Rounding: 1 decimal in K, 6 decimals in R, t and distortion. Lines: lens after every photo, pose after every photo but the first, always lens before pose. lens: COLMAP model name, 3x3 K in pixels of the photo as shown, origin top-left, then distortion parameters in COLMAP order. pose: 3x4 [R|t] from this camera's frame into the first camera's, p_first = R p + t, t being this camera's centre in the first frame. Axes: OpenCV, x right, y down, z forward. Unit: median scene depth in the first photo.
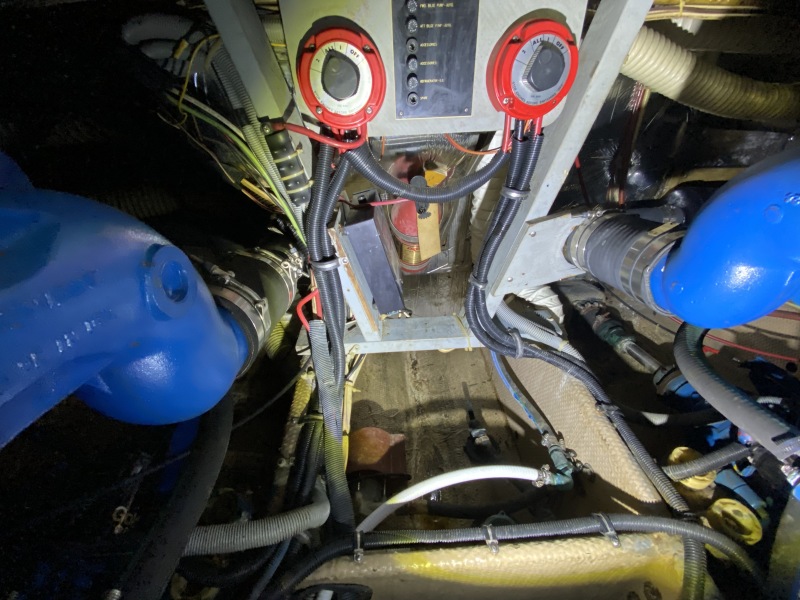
lens RADIAL K [[324.0, 0, 400.0], [0, 324.0, 300.0], [0, 0, 1]] dist [0.010550, -0.014748]
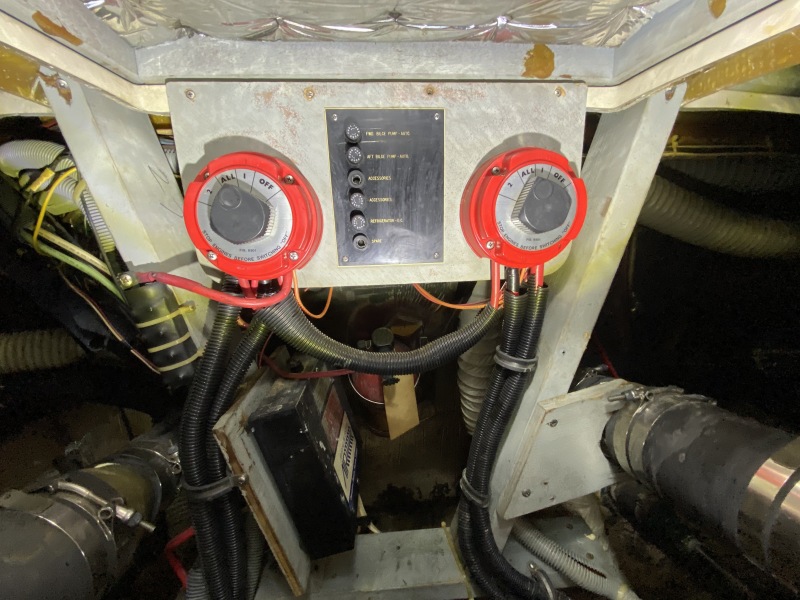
lens RADIAL K [[322.8, 0, 400.0], [0, 322.8, 300.0], [0, 0, 1]] dist [0.041035, -0.035839]
pose [[0.999486, 0.000660, 0.032038, 0.108566], [0.010894, 0.933237, -0.359097, -0.255226], [-0.030136, 0.359262, 0.932750, 0.398081]]
